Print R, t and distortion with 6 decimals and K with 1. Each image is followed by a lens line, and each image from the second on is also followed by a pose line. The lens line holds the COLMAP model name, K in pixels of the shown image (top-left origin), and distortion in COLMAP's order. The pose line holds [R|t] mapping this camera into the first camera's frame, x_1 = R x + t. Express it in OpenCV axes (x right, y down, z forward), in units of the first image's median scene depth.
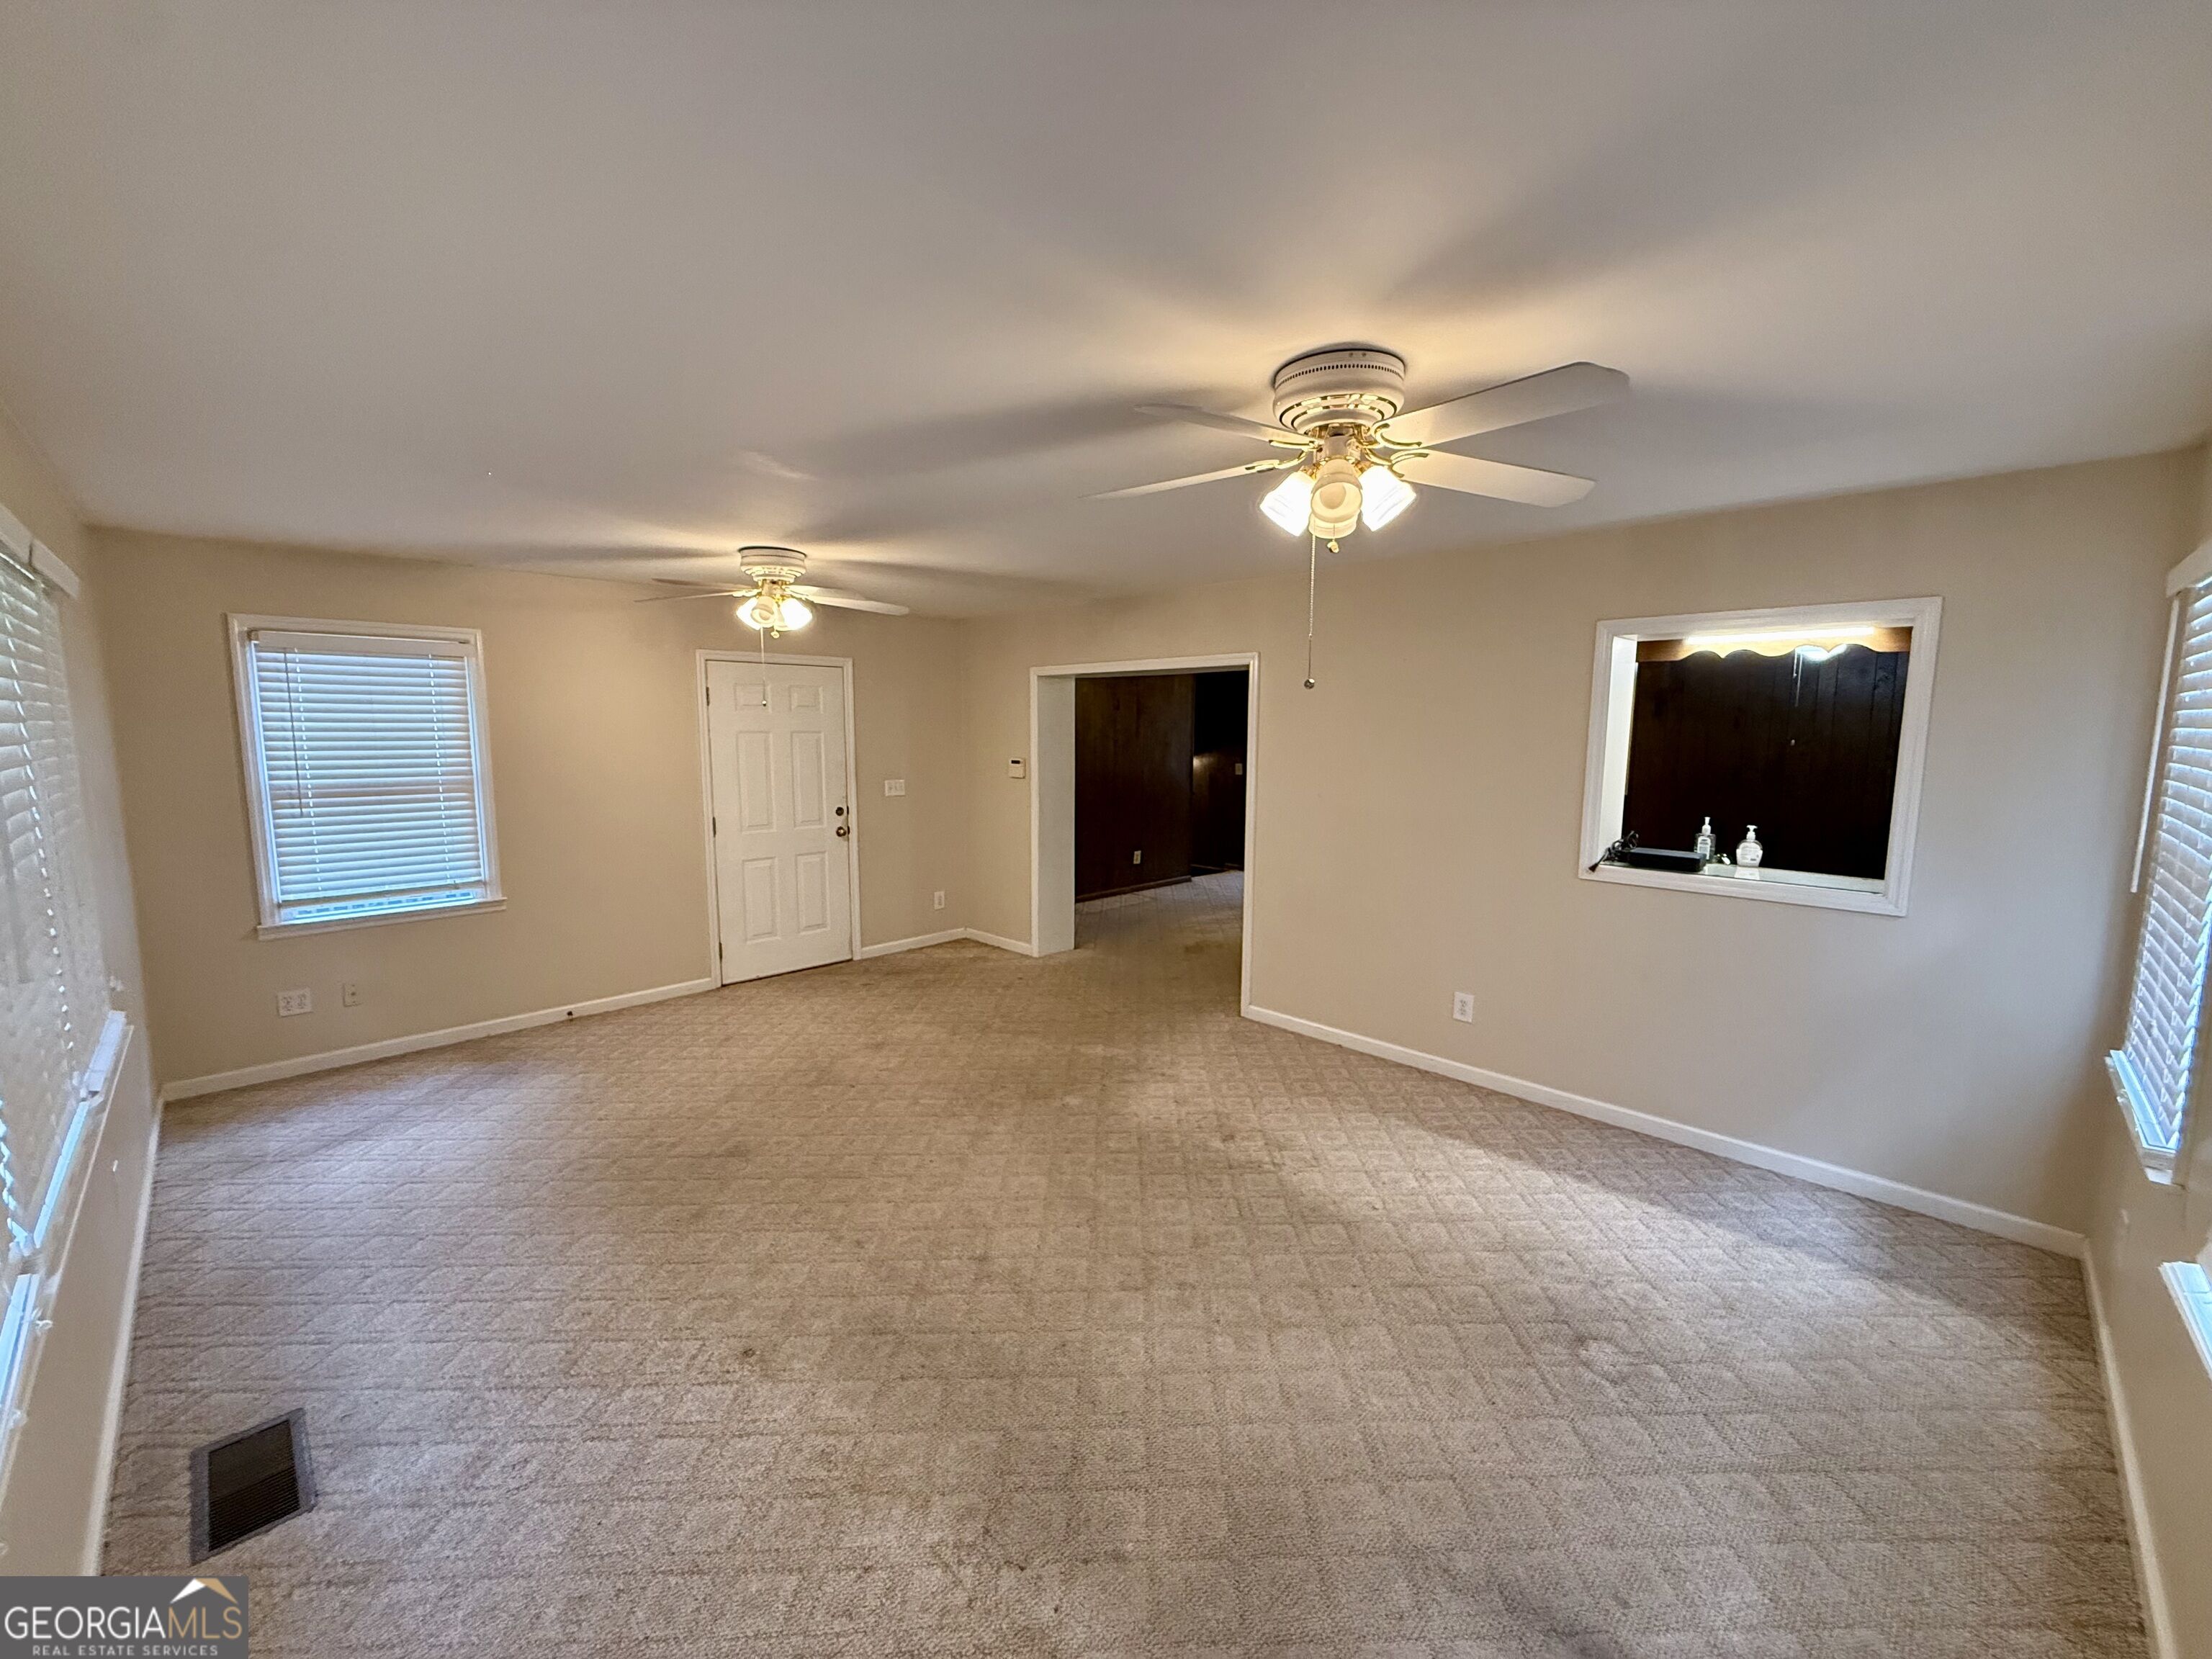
lens RADIAL K [[881.5, 0, 1105.8], [0, 881.5, 830.4], [0, 0, 1]] dist [0.000142, -0.000784]
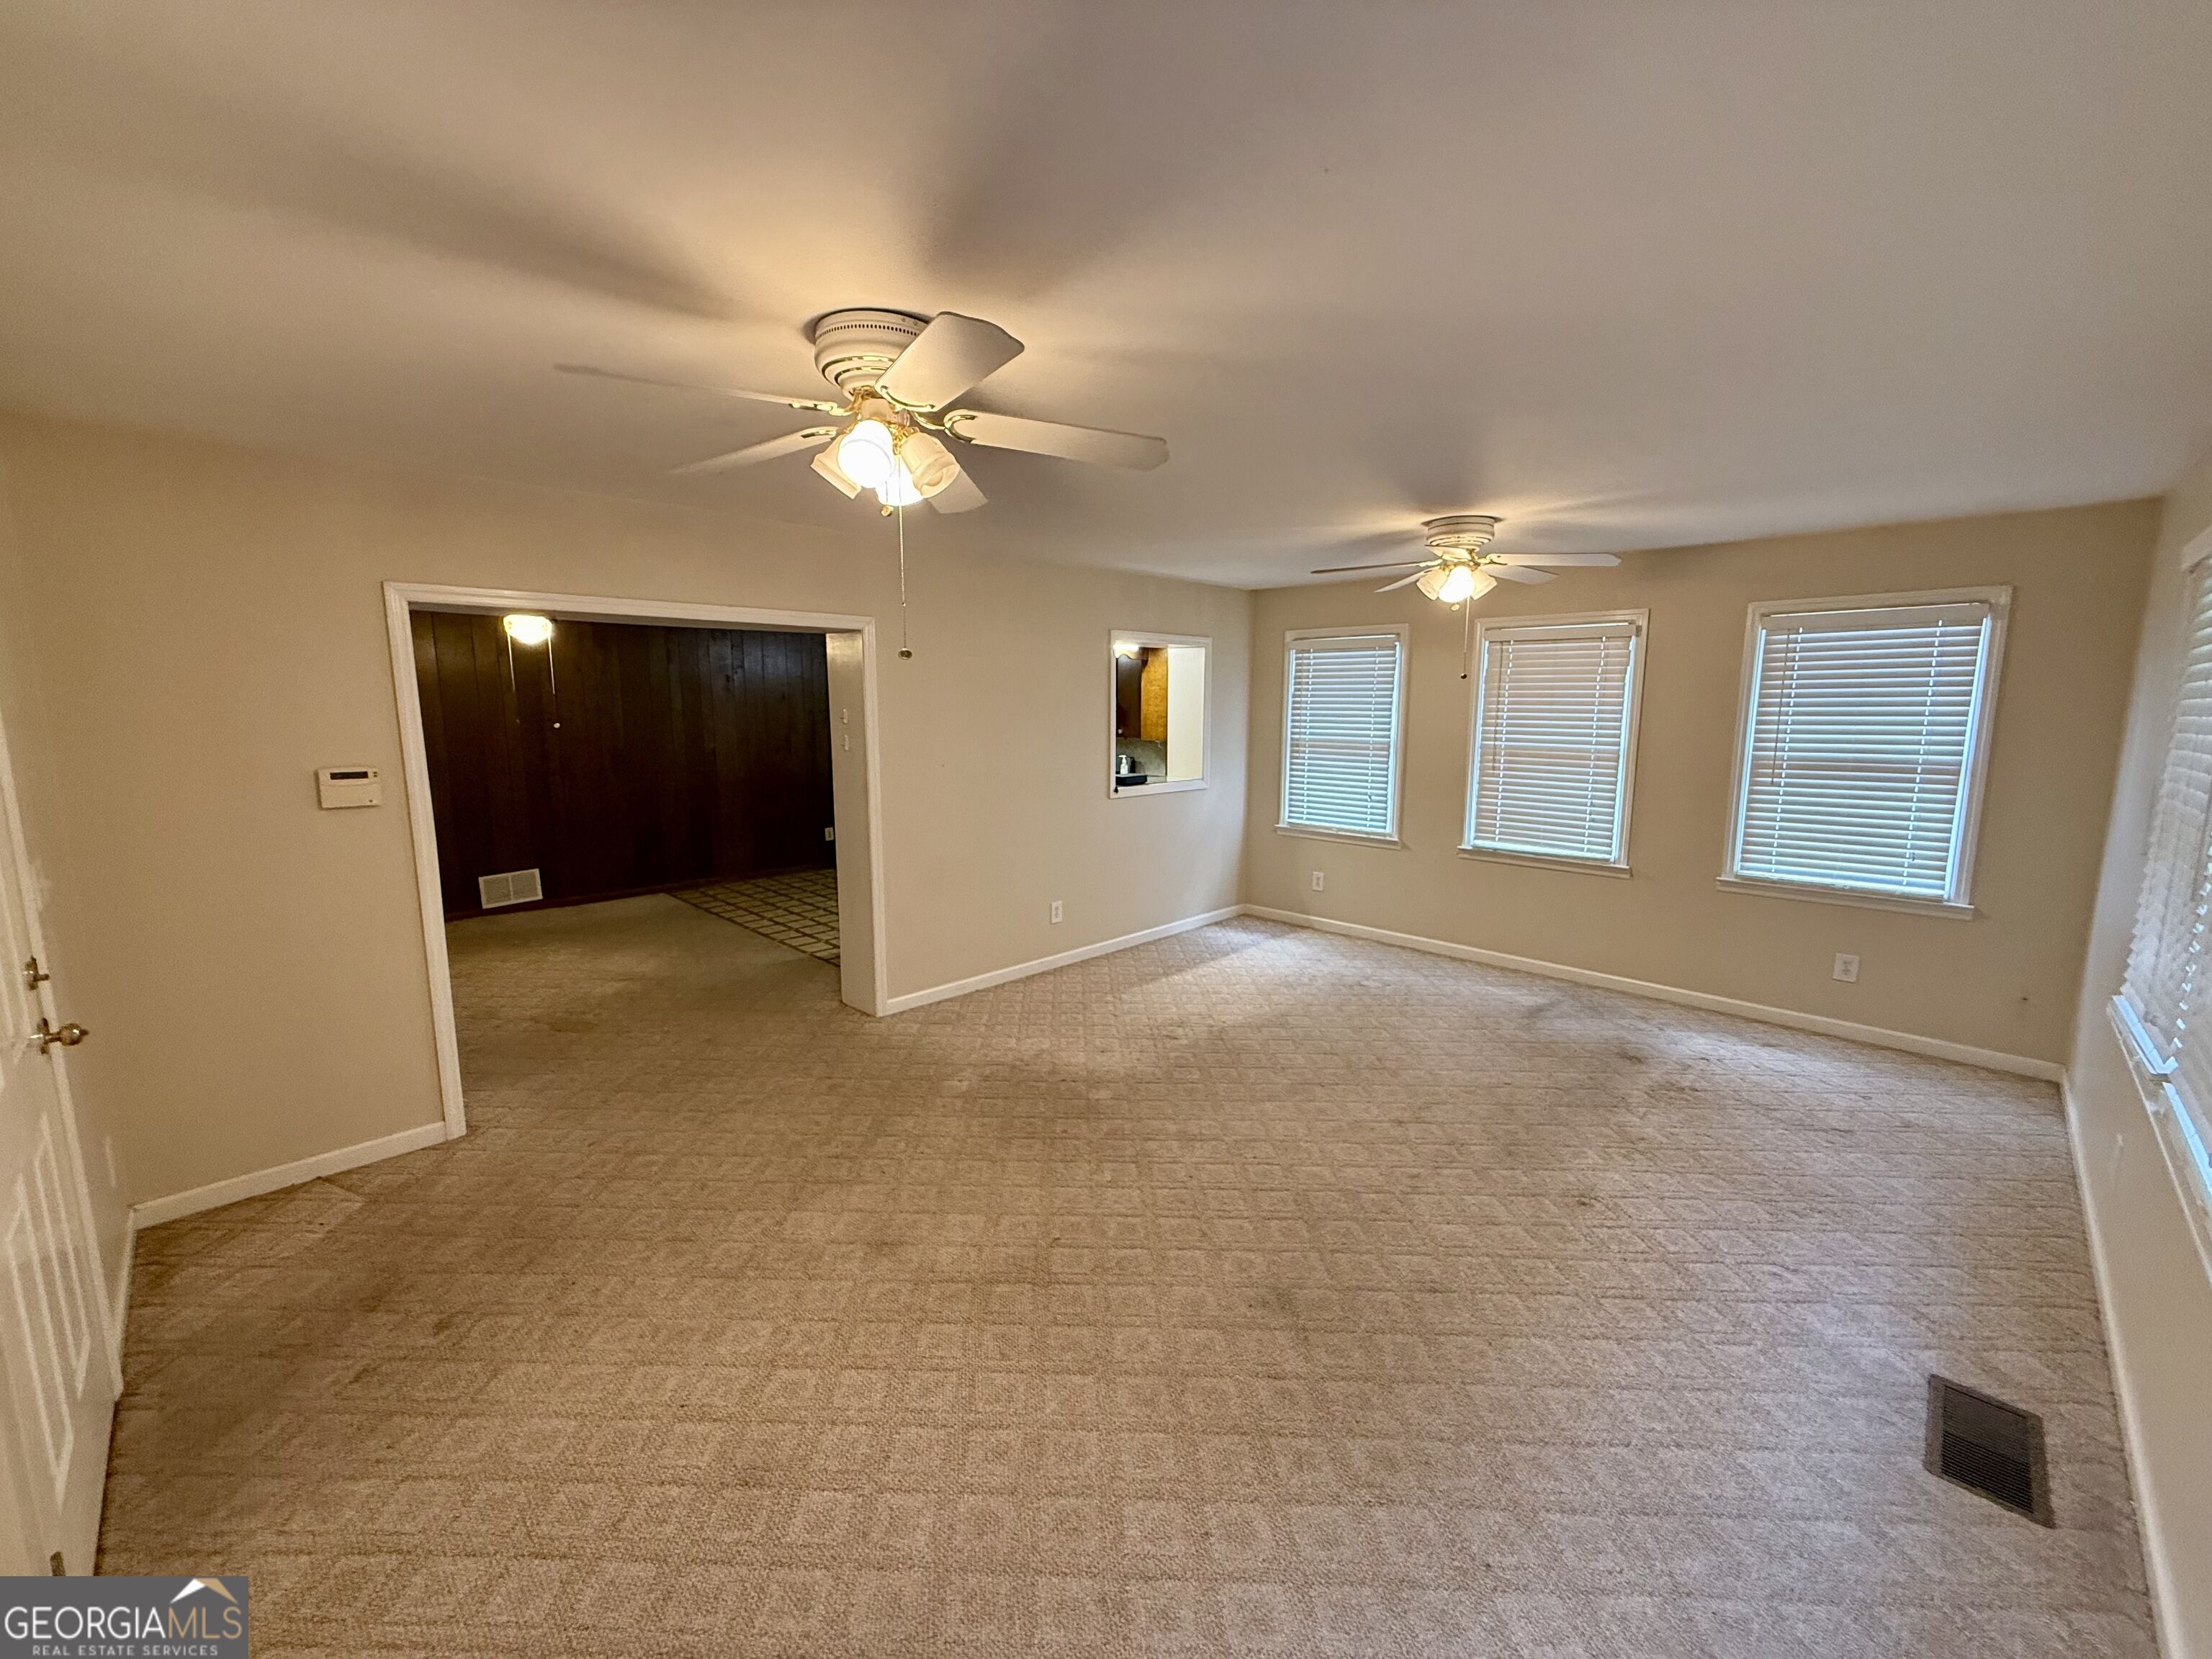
lens RADIAL K [[881.5, 0, 1108.7], [0, 881.5, 831.8], [0, 0, 1]] dist [0.000142, -0.000784]
pose [[-0.003897, -0.149836, 0.988703, -1.006143], [0.121211, 0.981350, 0.149199, -0.117285], [-0.992619, 0.120423, 0.014338, 1.027384]]
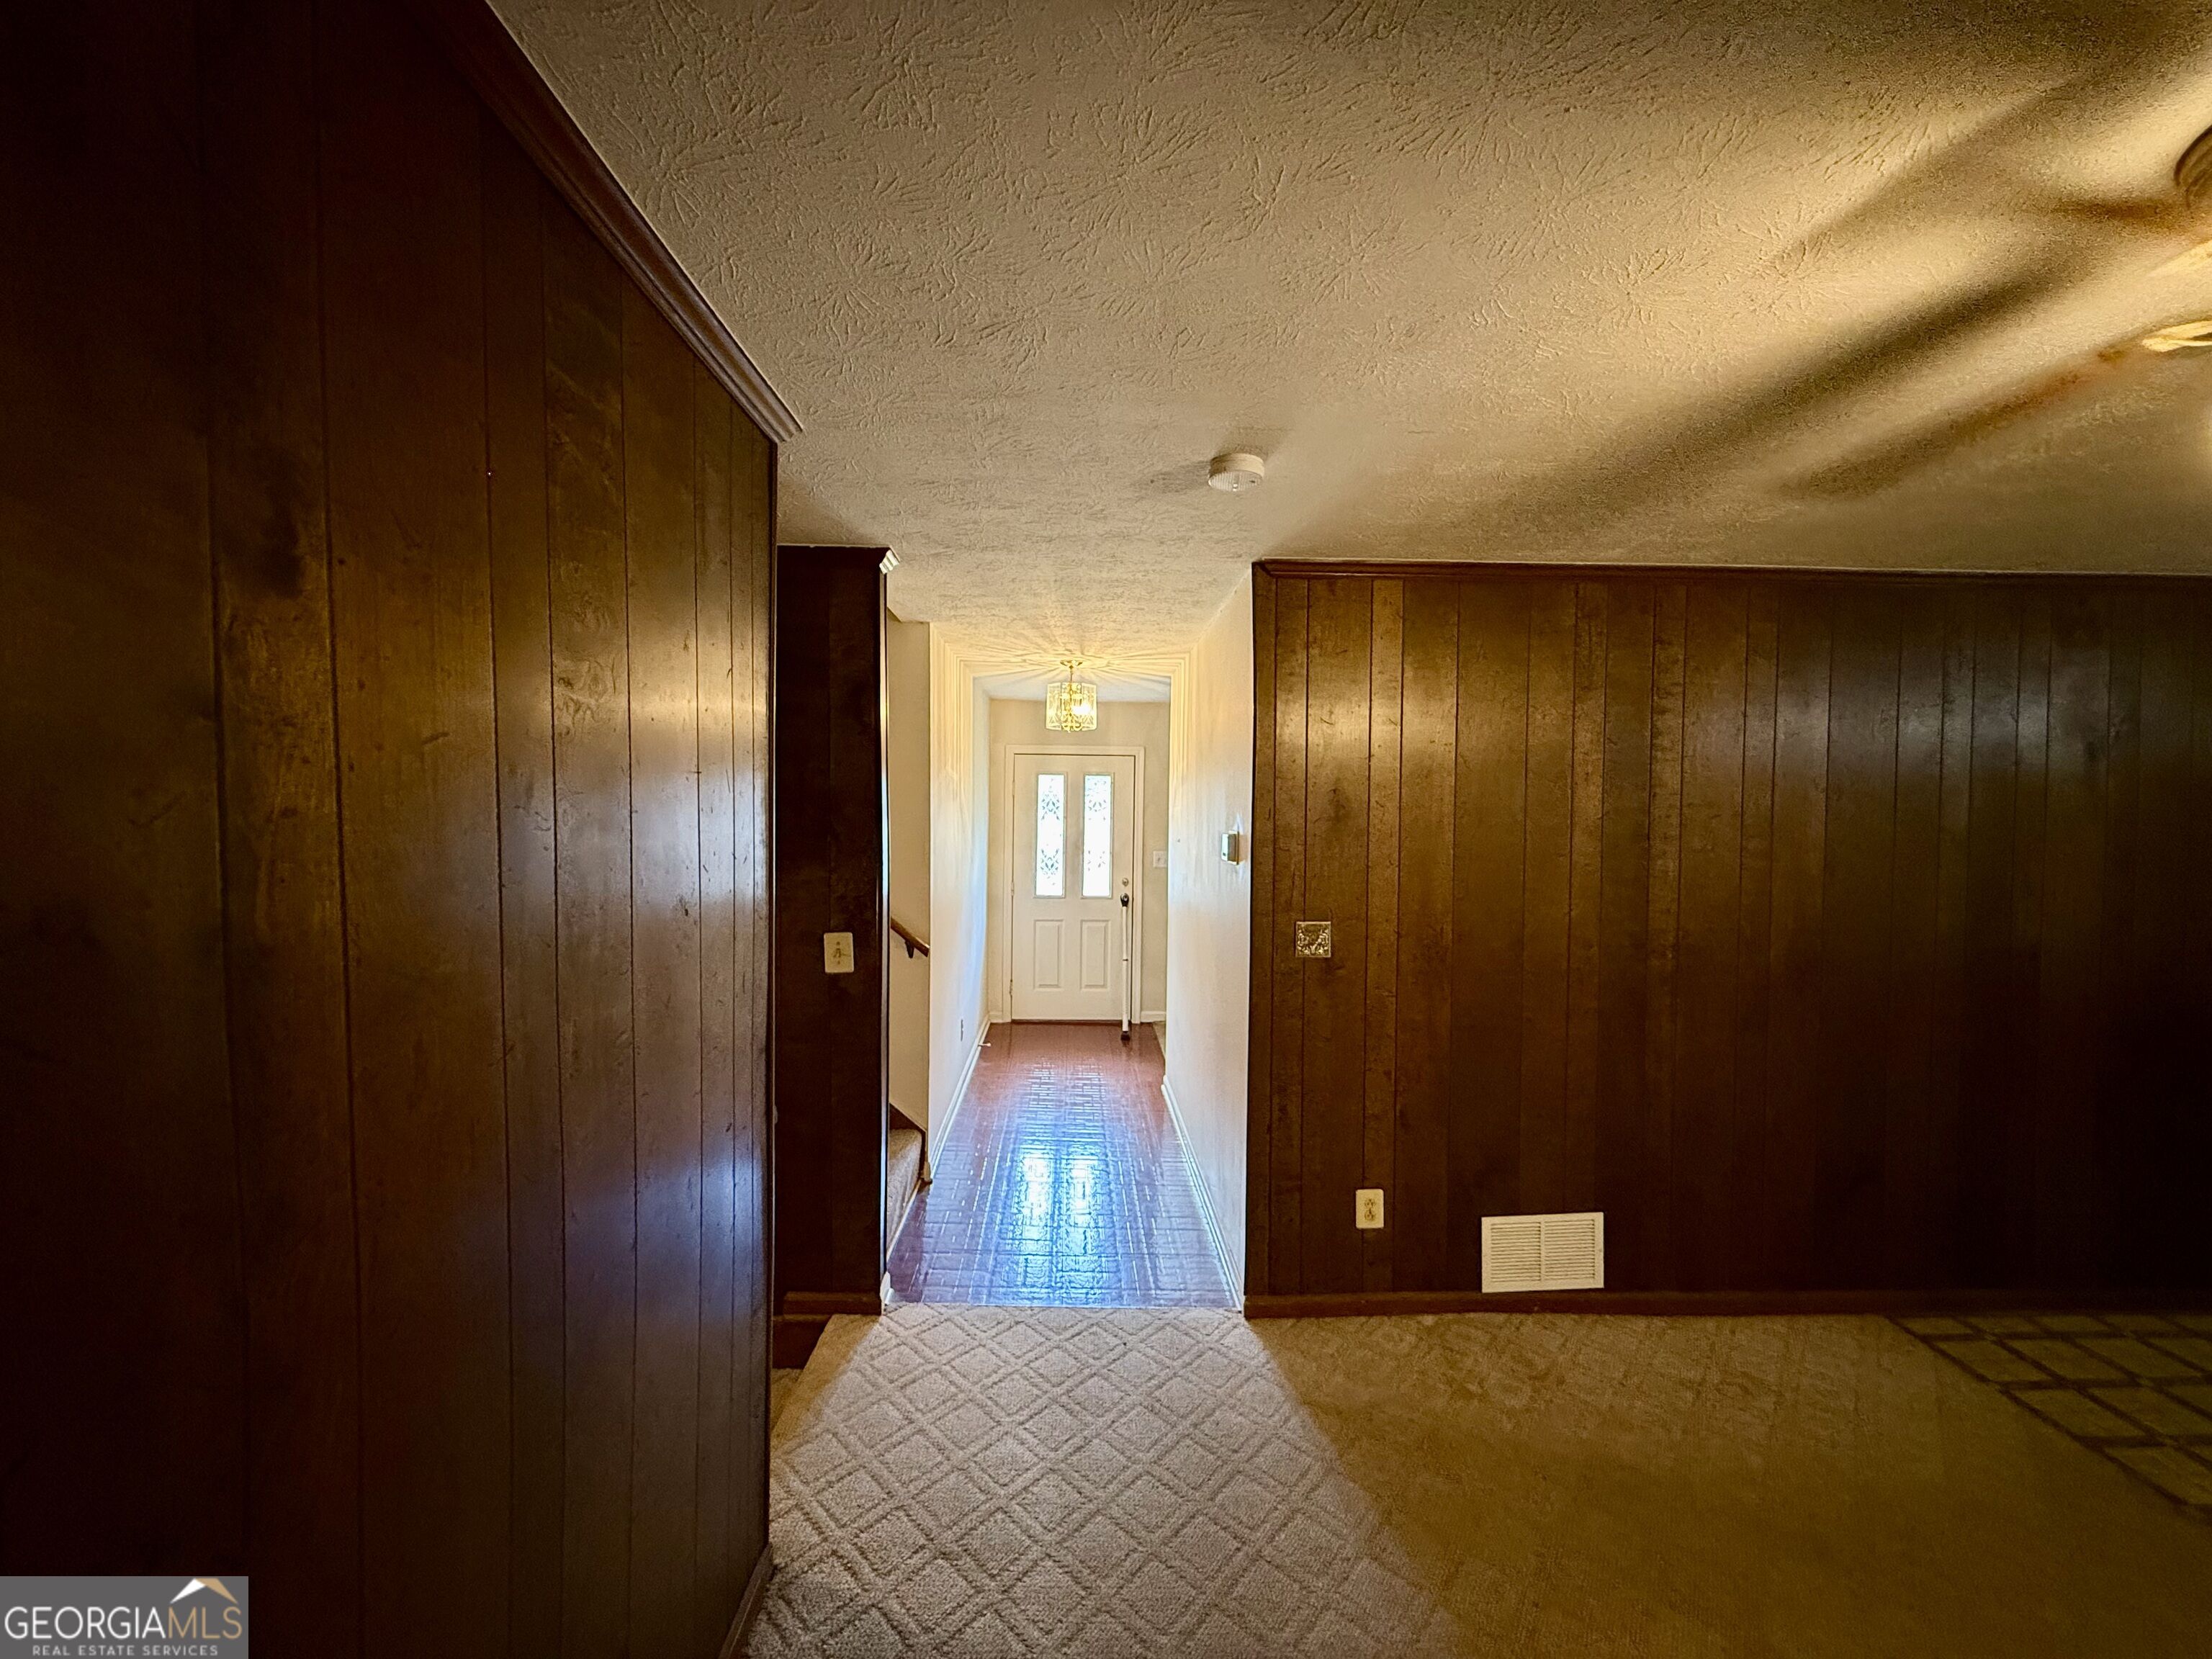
lens RADIAL K [[881.5, 0, 1106.3], [0, 881.5, 825.3], [0, 0, 1]] dist [0.000142, -0.000784]
pose [[0.688098, -0.025841, 0.725158, -0.493735], [0.086592, 0.995148, -0.046705, -0.183797], [-0.720433, 0.094930, 0.686997, 1.536900]]
